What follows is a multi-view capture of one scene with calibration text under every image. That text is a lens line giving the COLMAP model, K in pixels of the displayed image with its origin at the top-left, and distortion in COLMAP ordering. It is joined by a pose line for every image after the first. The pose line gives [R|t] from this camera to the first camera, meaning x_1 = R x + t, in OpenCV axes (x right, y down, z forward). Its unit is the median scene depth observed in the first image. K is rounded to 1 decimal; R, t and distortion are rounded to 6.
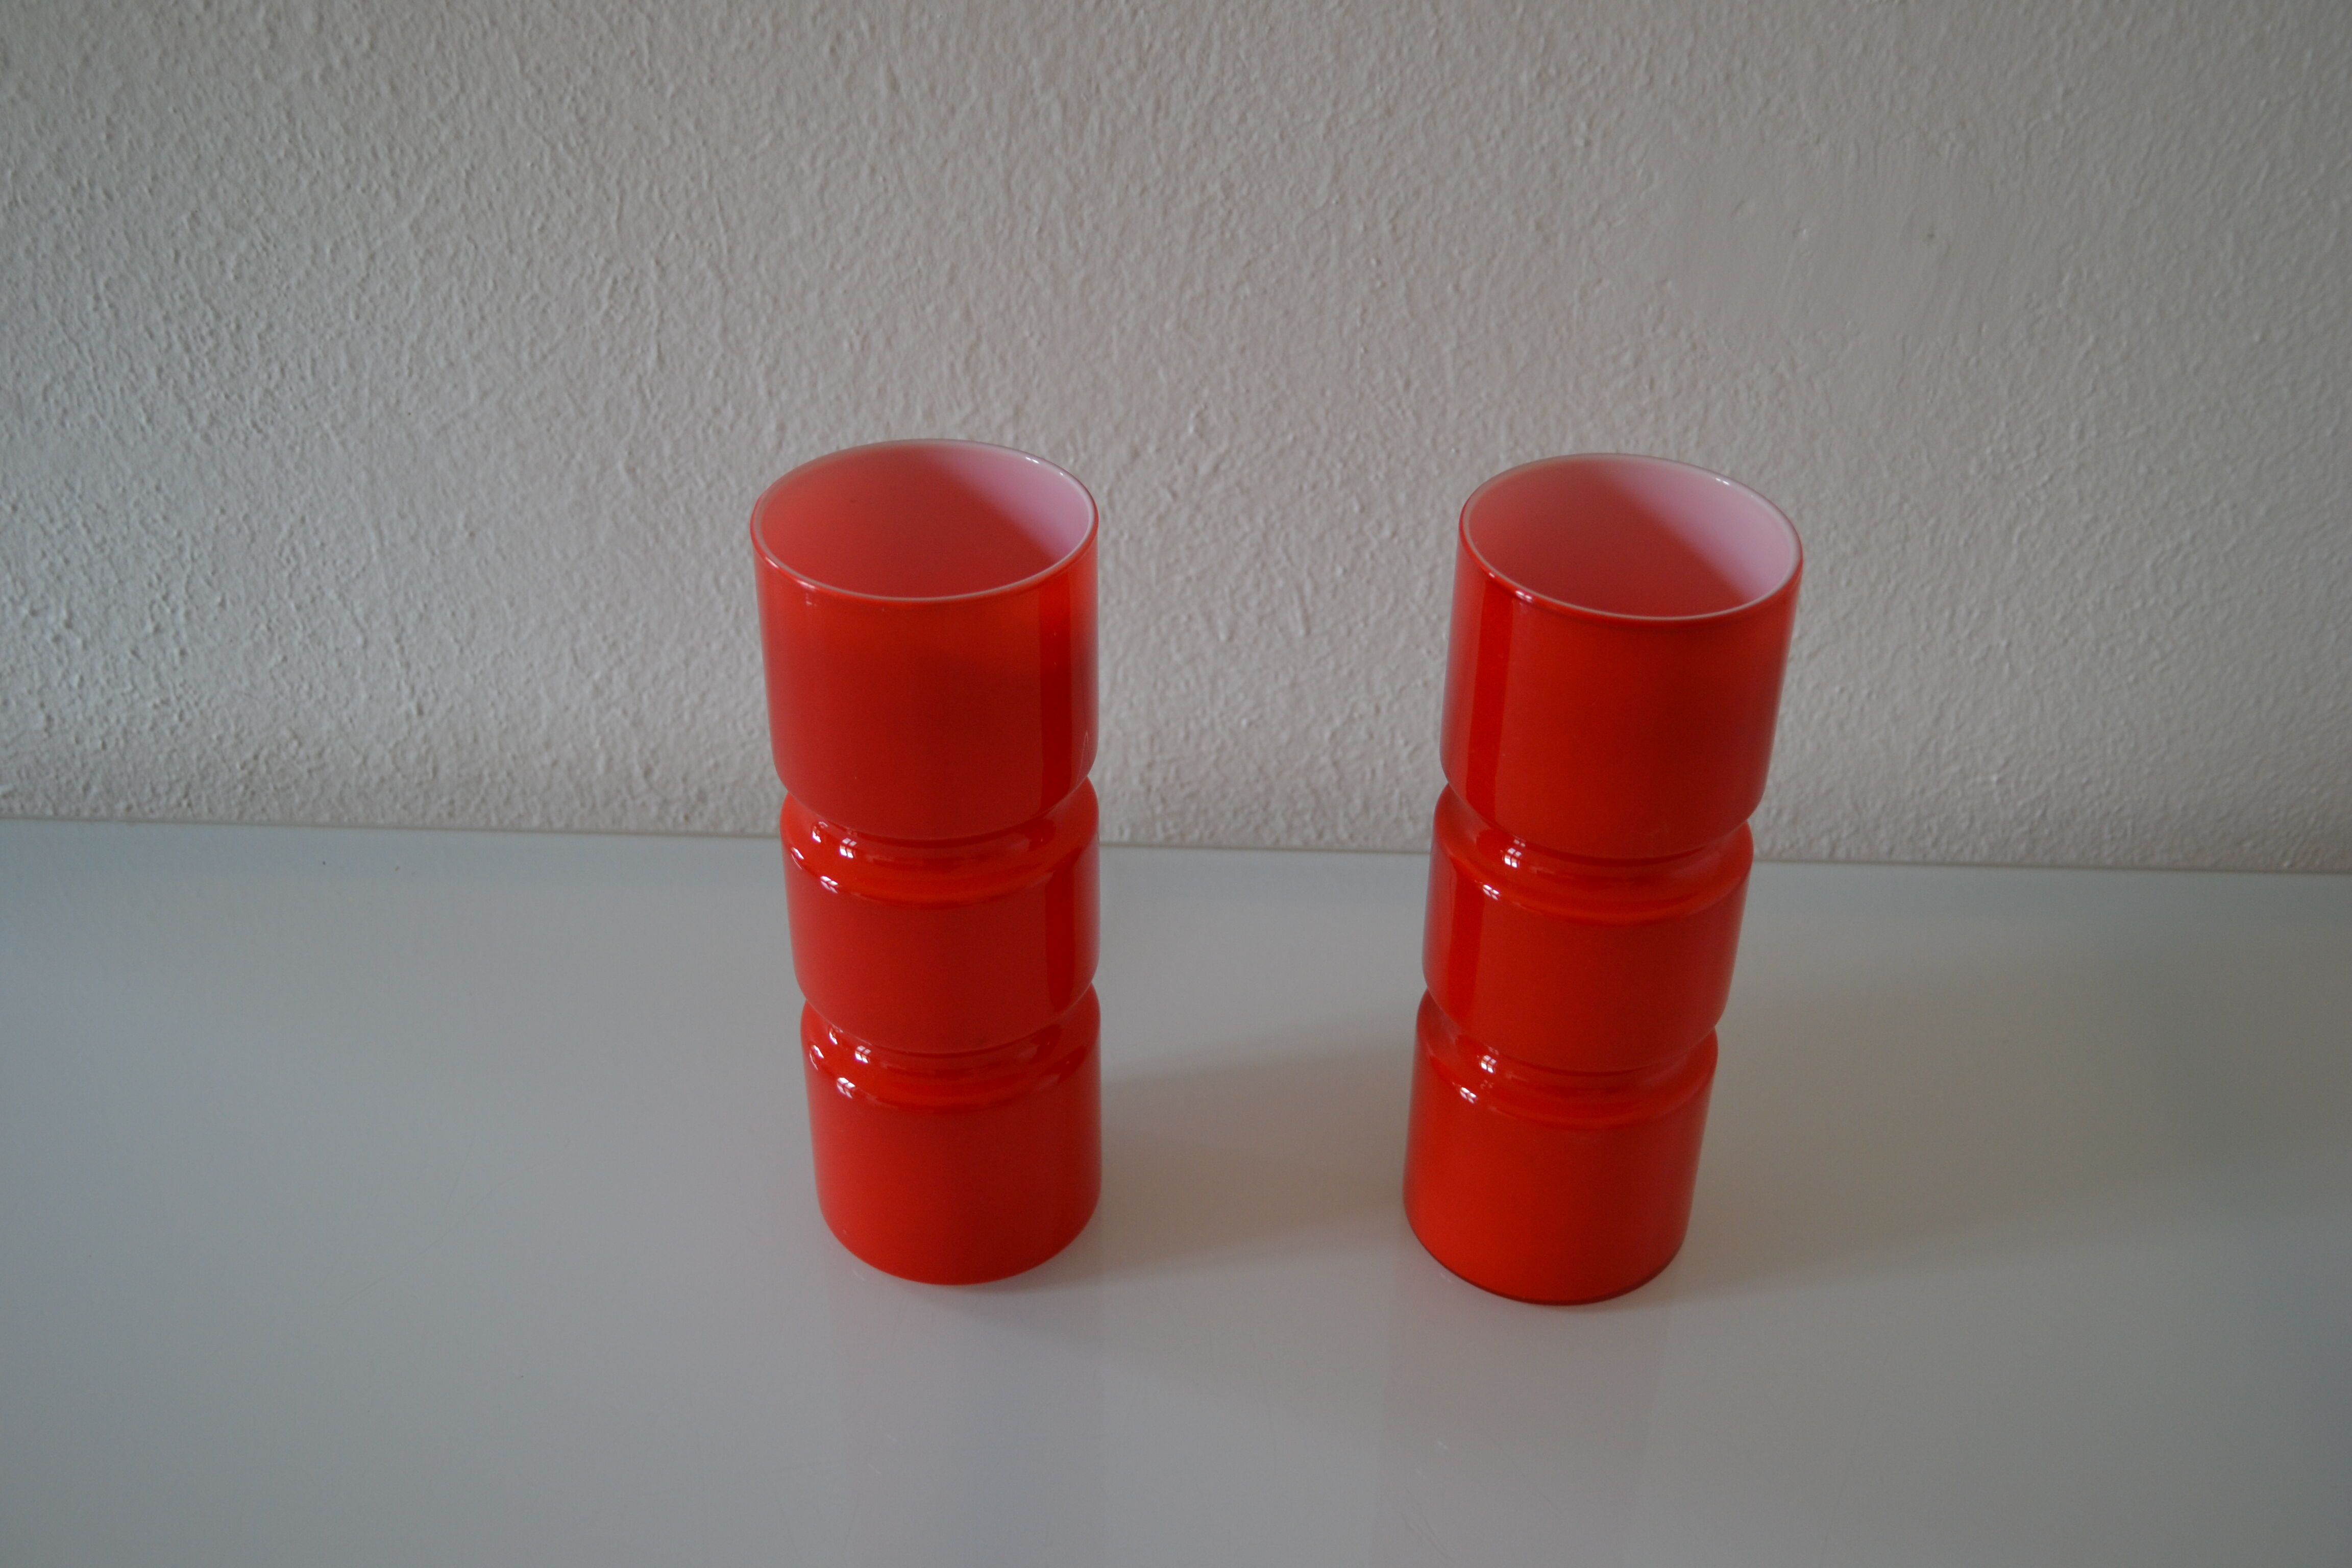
lens RADIAL K [[2469.8, 0, 1174.6], [0, 2469.8, 779.6], [0, 0, 1]] dist [-0.057189, 0.000000]
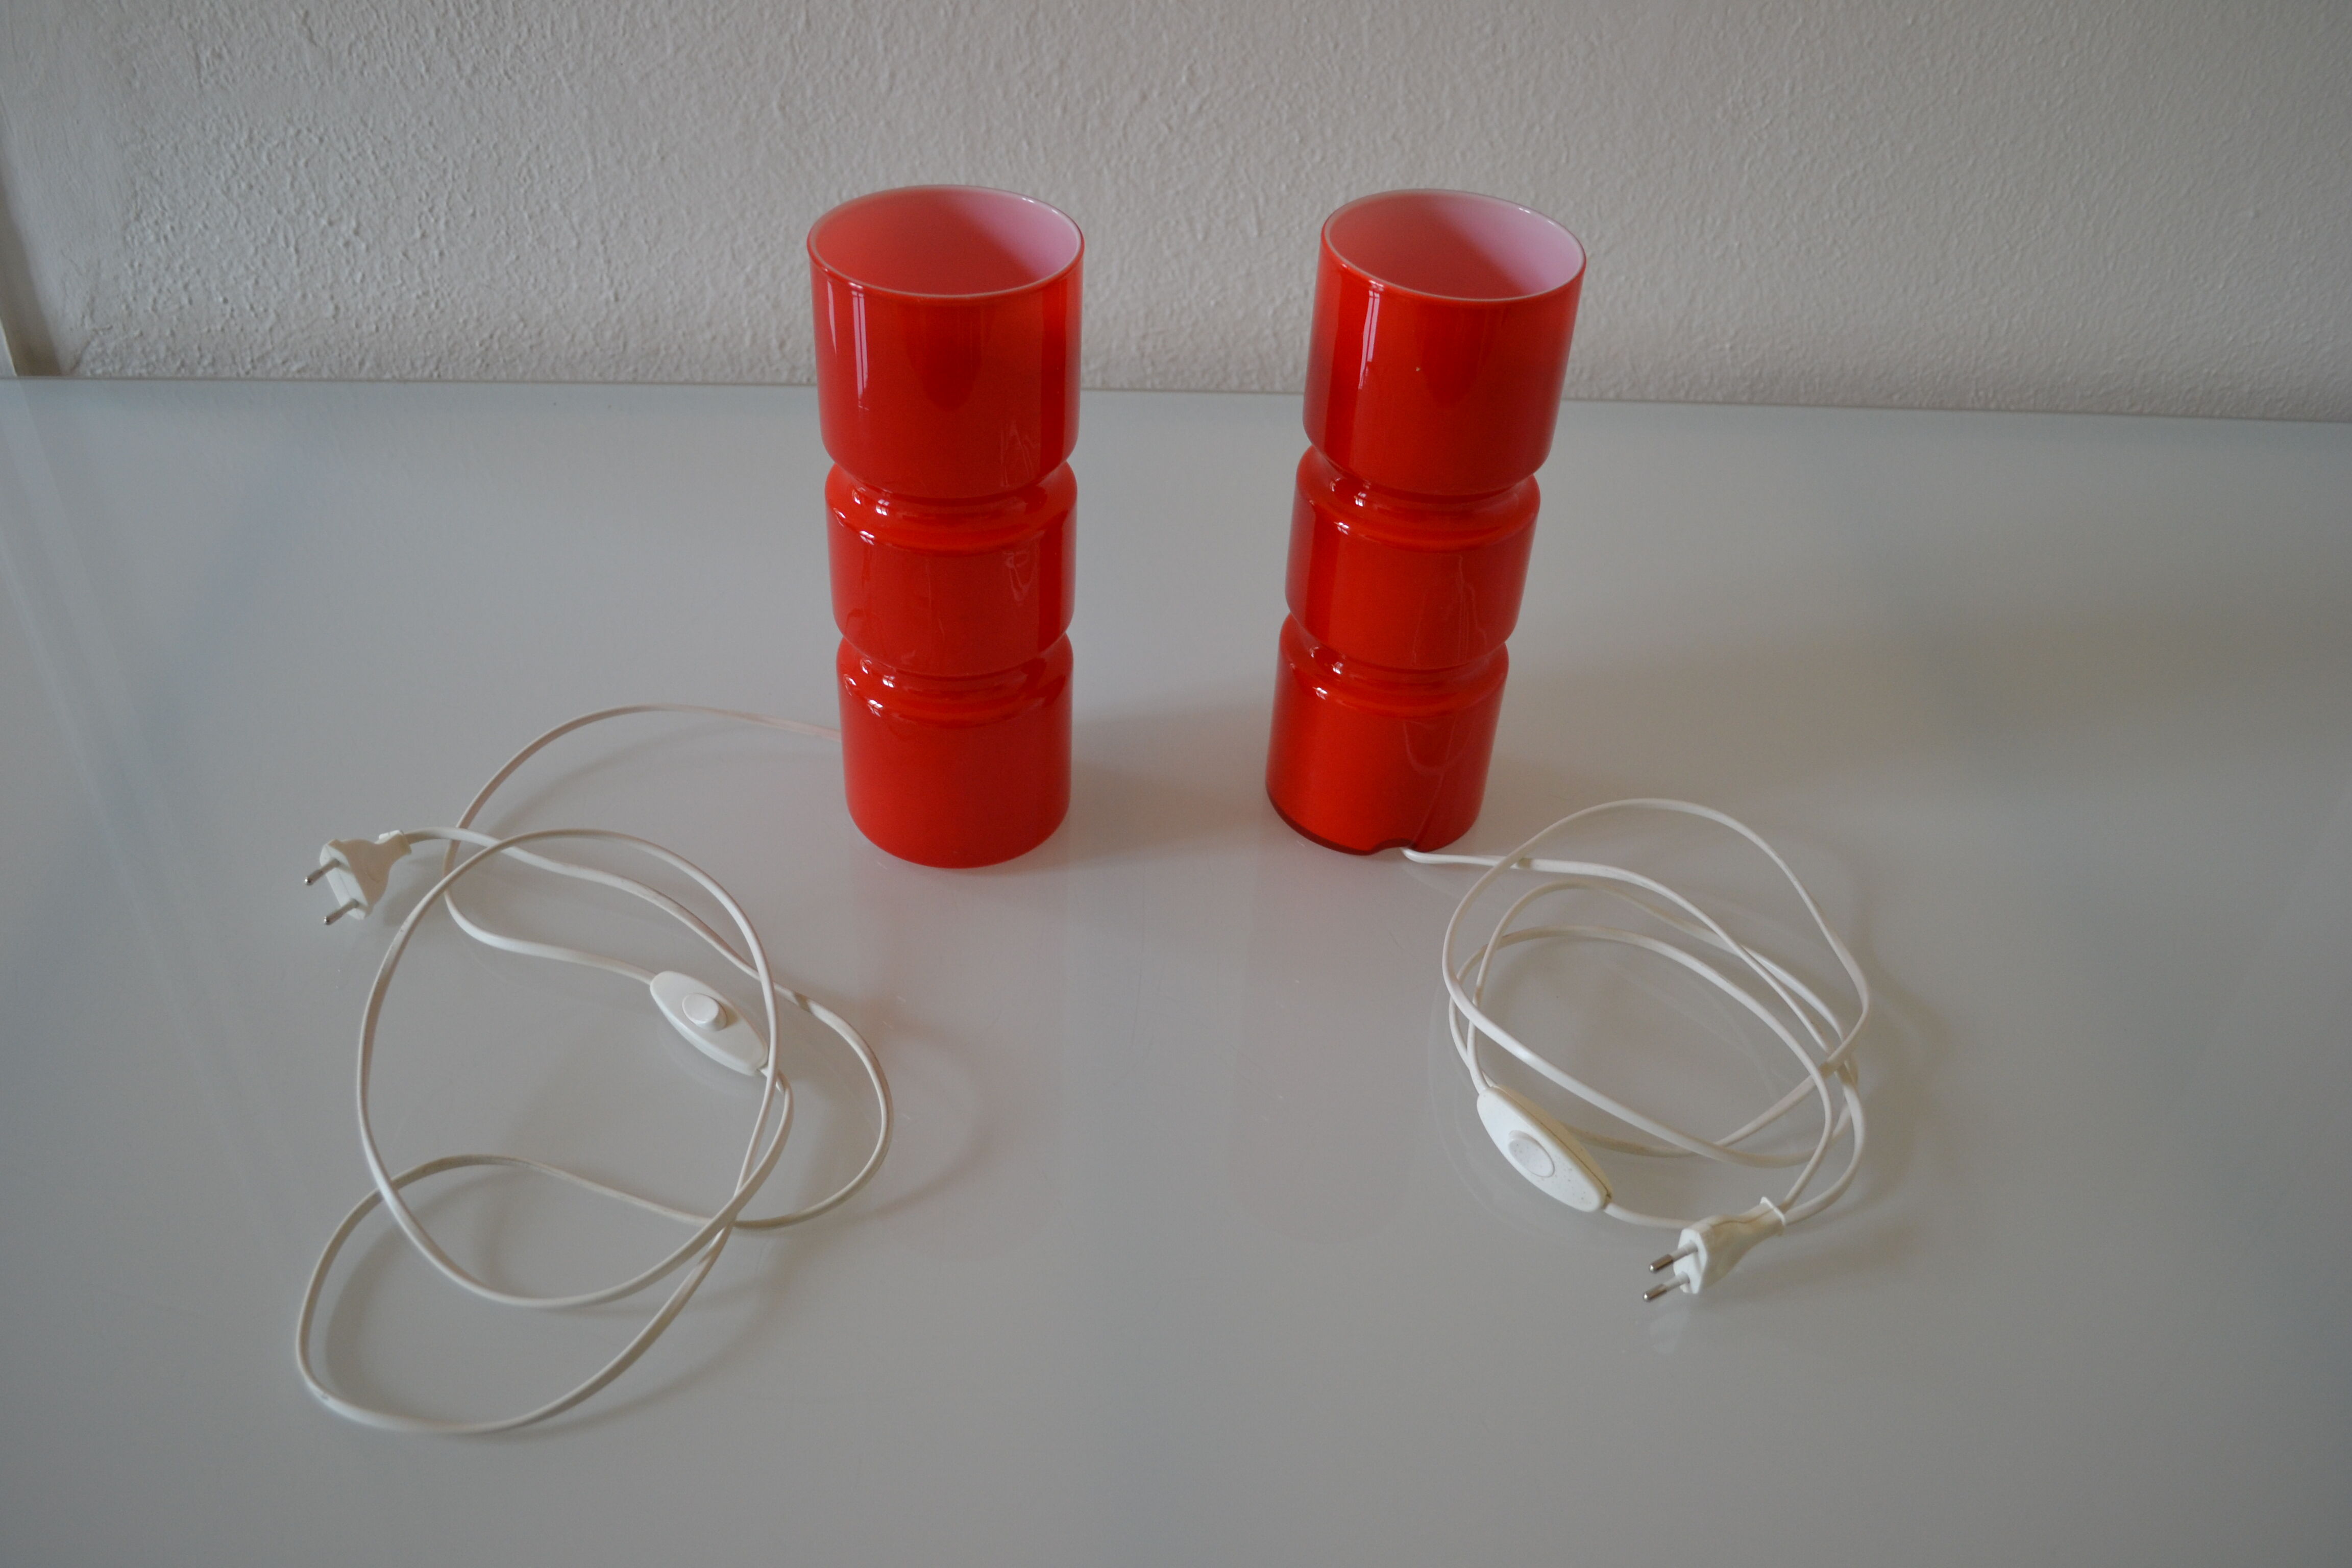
lens RADIAL K [[2056.7, 0, 1174.7], [0, 2056.7, 803.6], [0, 0, 1]] dist [-0.077350, 0.007550]
pose [[0.995726, -0.021299, 0.089862, -0.111184], [0.012384, 0.995049, 0.098613, 0.155195], [-0.091517, -0.097079, 0.991060, -0.198878]]
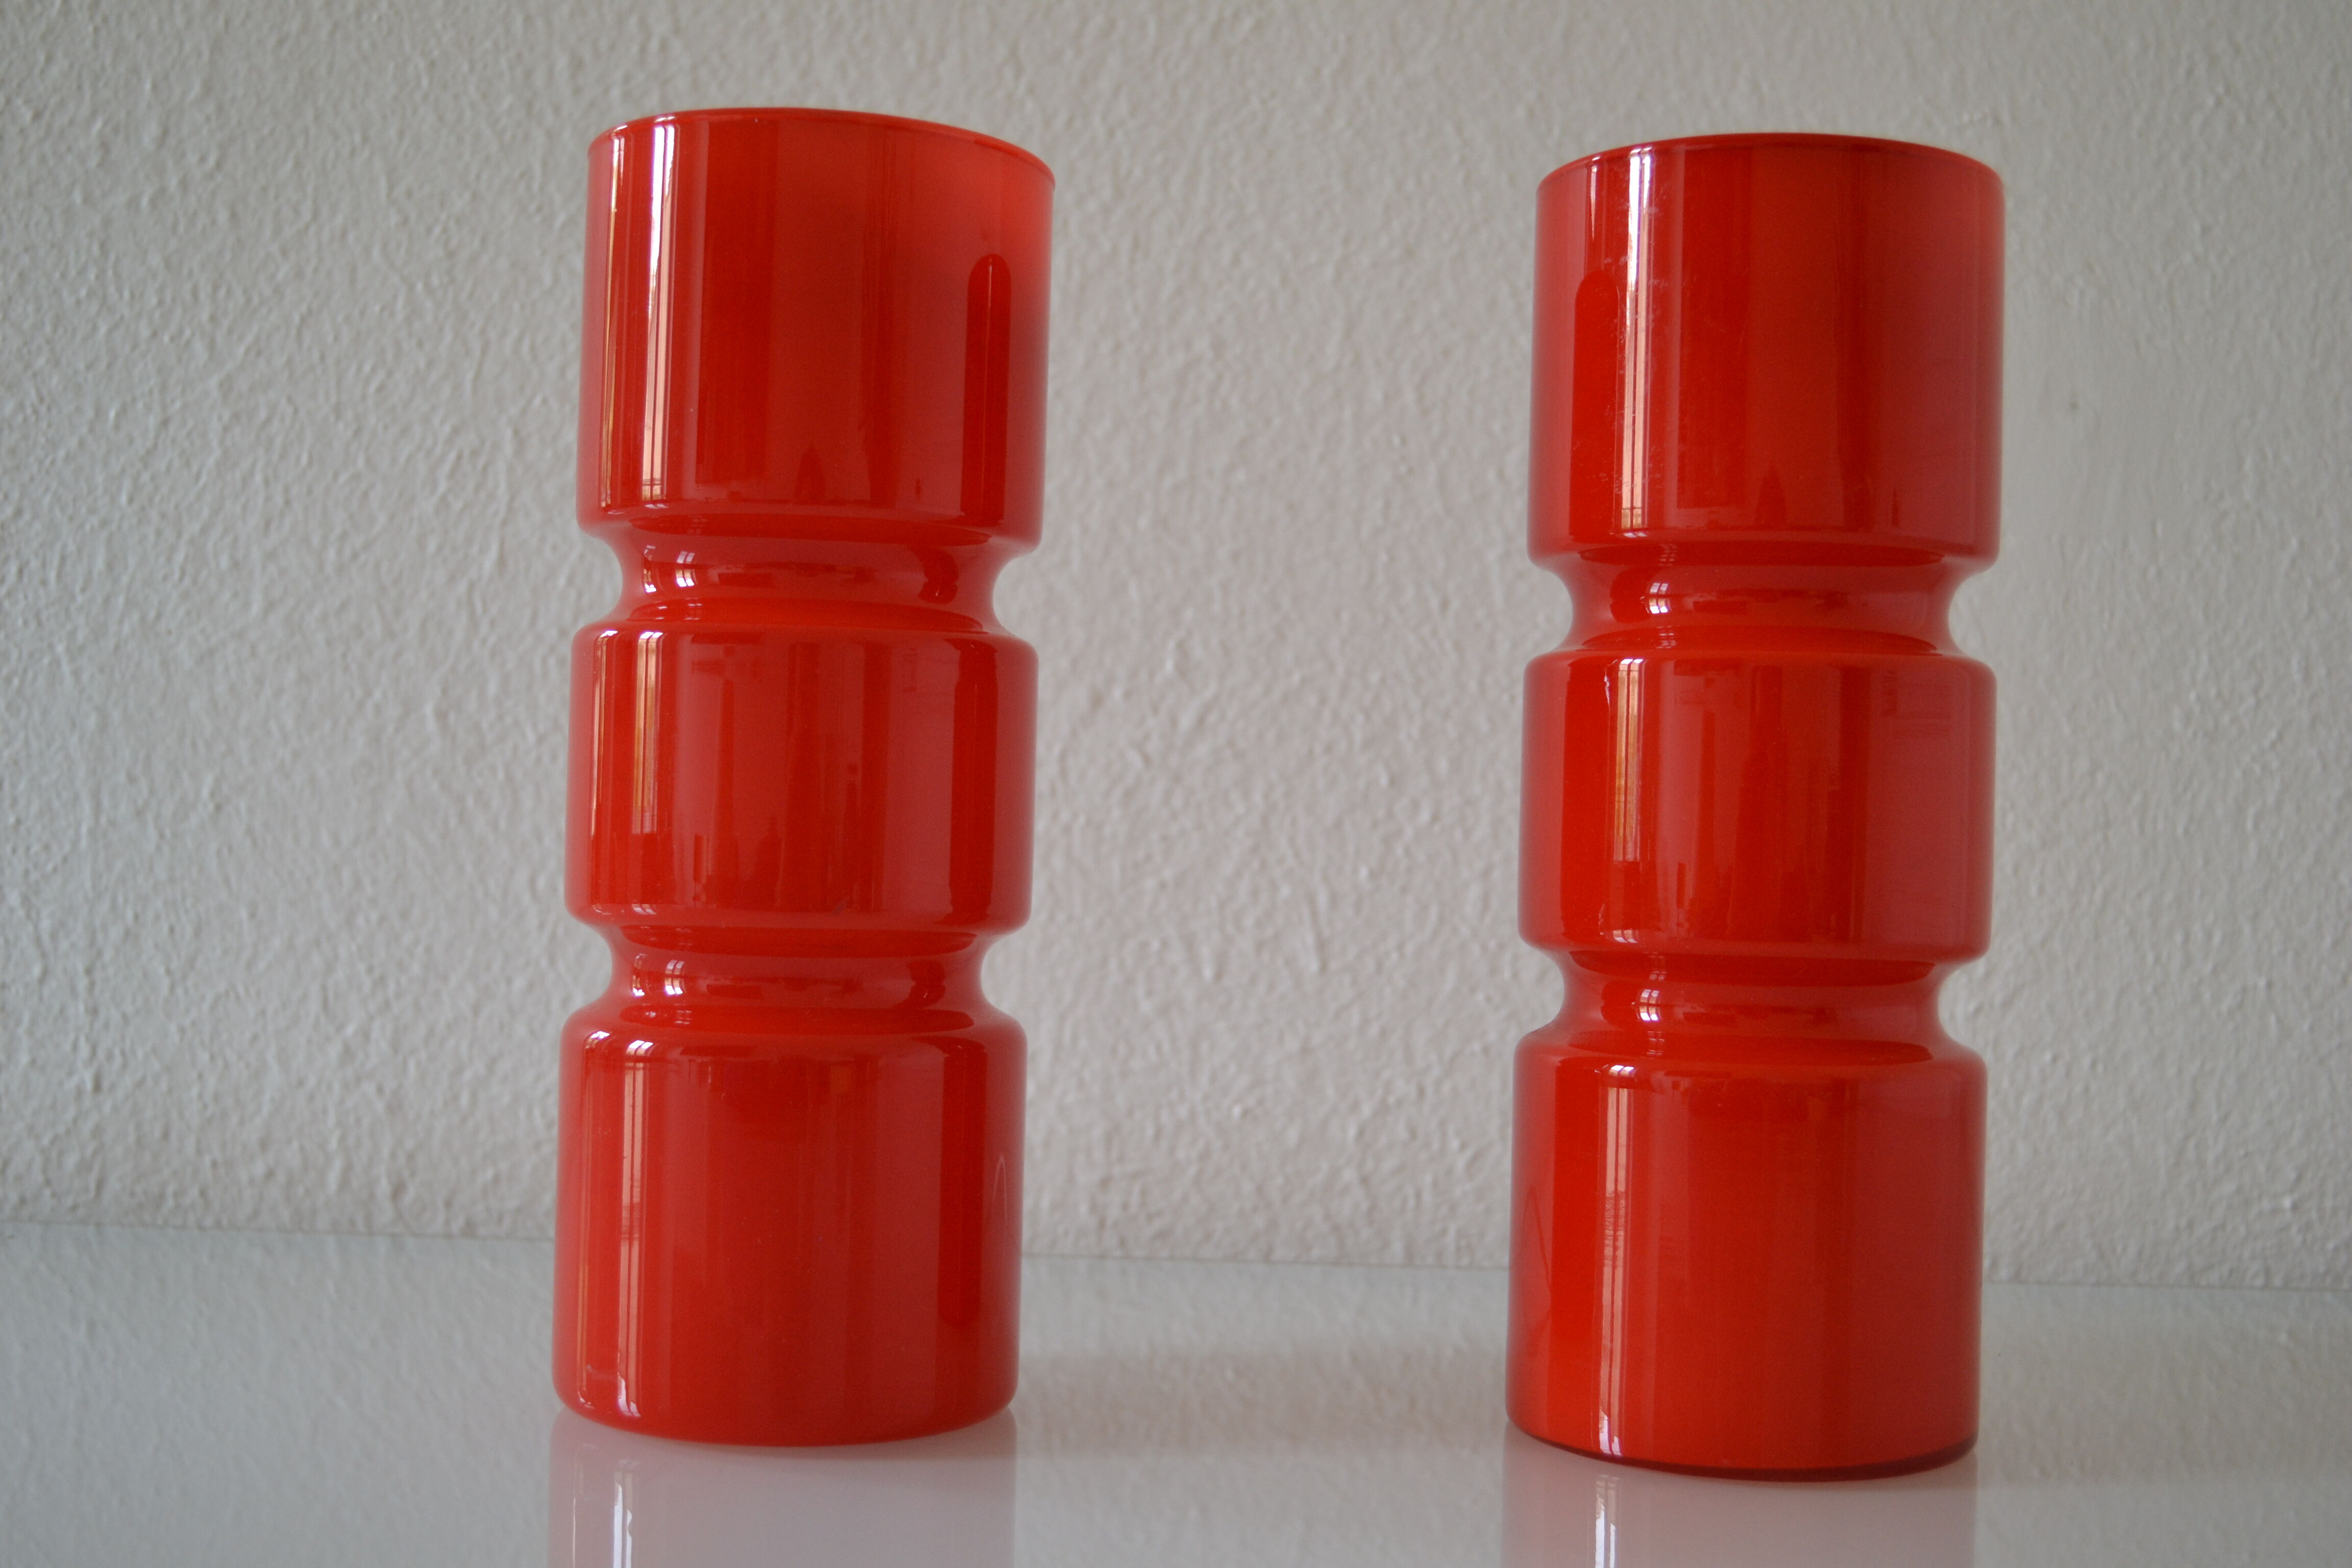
lens RADIAL K [[2691.2, 0, 1173.4], [0, 2691.2, 781.8], [0, 0, 1]] dist [-0.045847, 0.000000]
pose [[0.999796, 0.017409, 0.010288, -0.000215], [-0.008299, 0.817178, -0.576325, 0.372808], [-0.018440, 0.576122, 0.817156, 0.321093]]
